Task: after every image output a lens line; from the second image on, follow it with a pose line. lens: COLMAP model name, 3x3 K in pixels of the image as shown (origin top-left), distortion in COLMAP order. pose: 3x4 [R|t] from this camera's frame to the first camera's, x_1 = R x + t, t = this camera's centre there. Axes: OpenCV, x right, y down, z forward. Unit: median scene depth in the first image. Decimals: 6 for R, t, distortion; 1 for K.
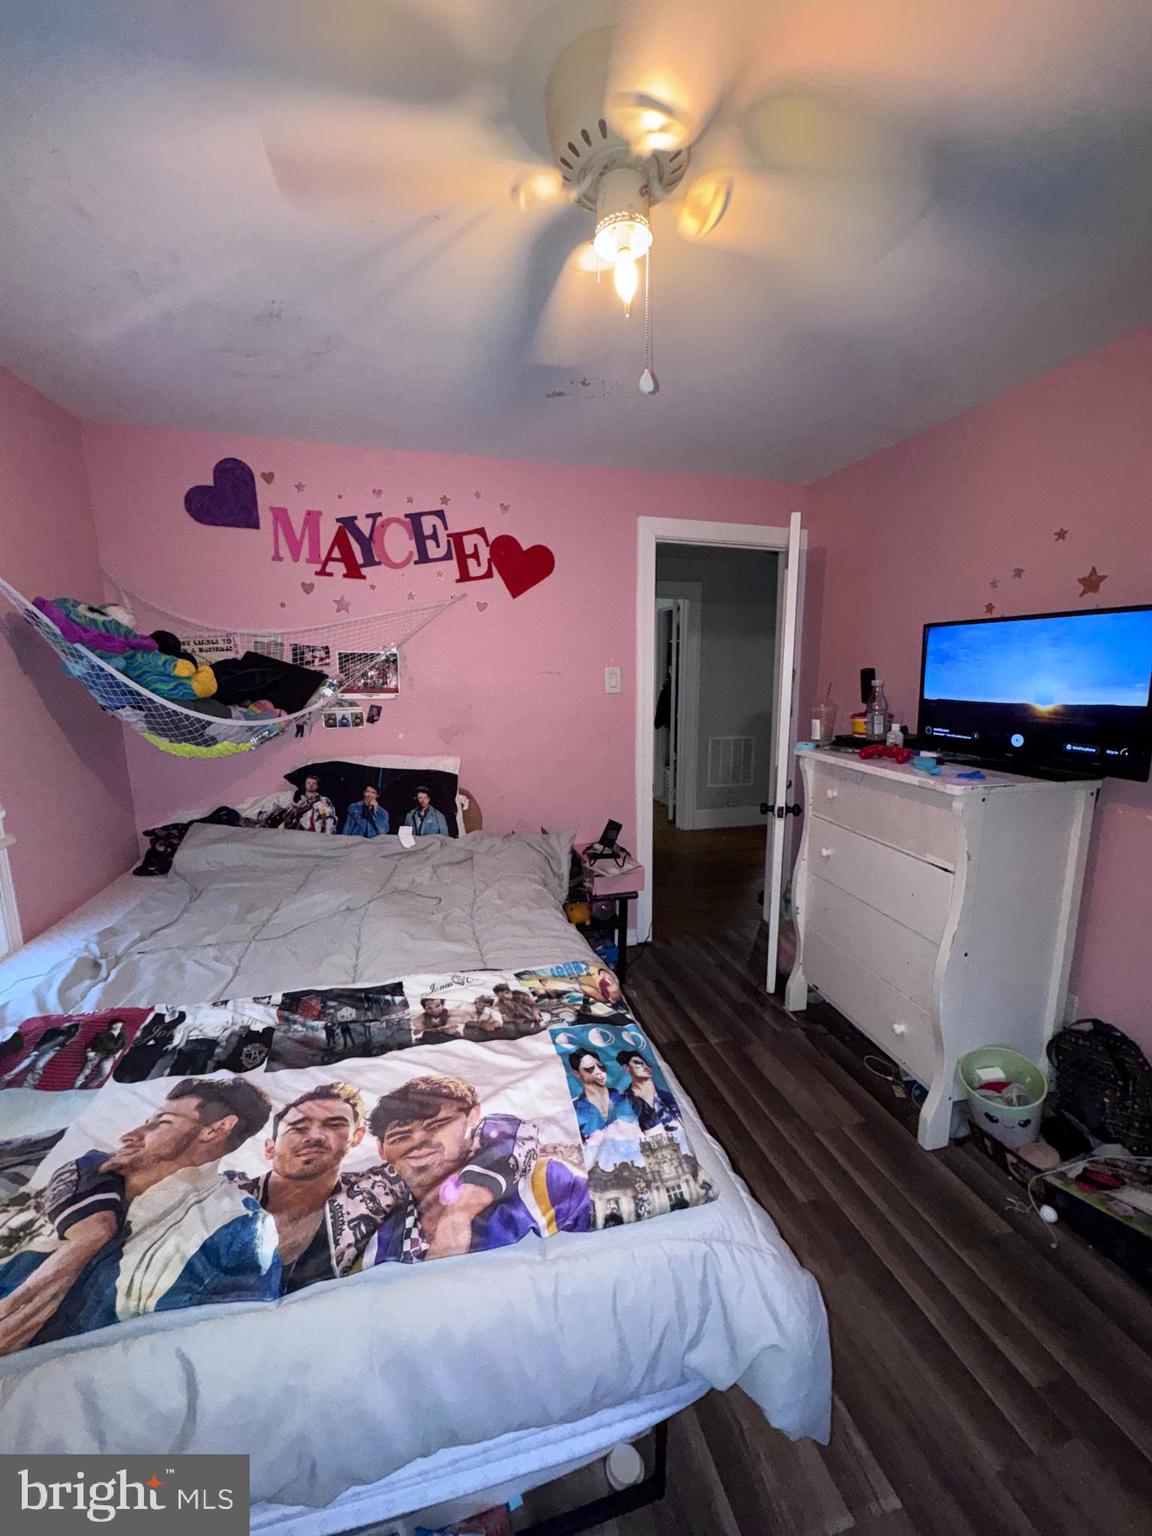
lens RADIAL K [[611.0, 0, 579.5], [0, 611.0, 764.3], [0, 0, 1]] dist [-0.003440, 0.000371]
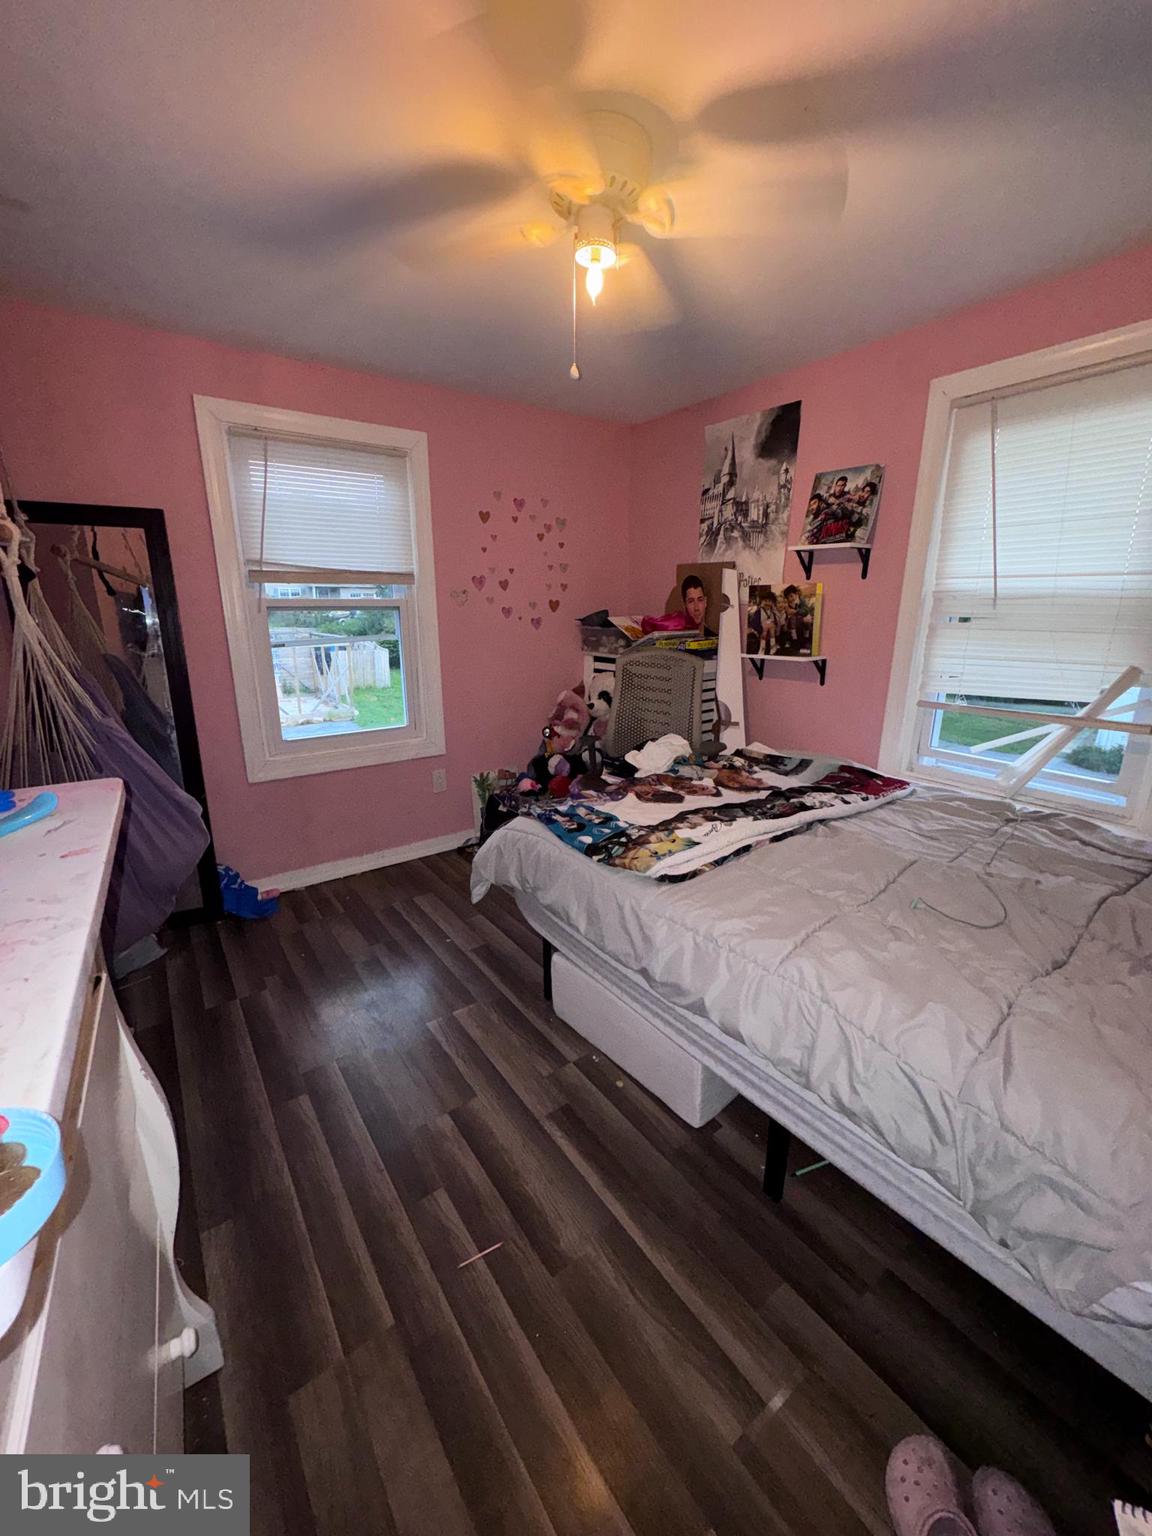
lens RADIAL K [[611.0, 0, 579.5], [0, 611.0, 764.3], [0, 0, 1]] dist [-0.003440, 0.000371]
pose [[-0.932019, 0.088512, -0.351433, 0.679938], [-0.059003, 0.919719, 0.388119, -0.294436], [0.357573, 0.382470, -0.851973, 2.530063]]
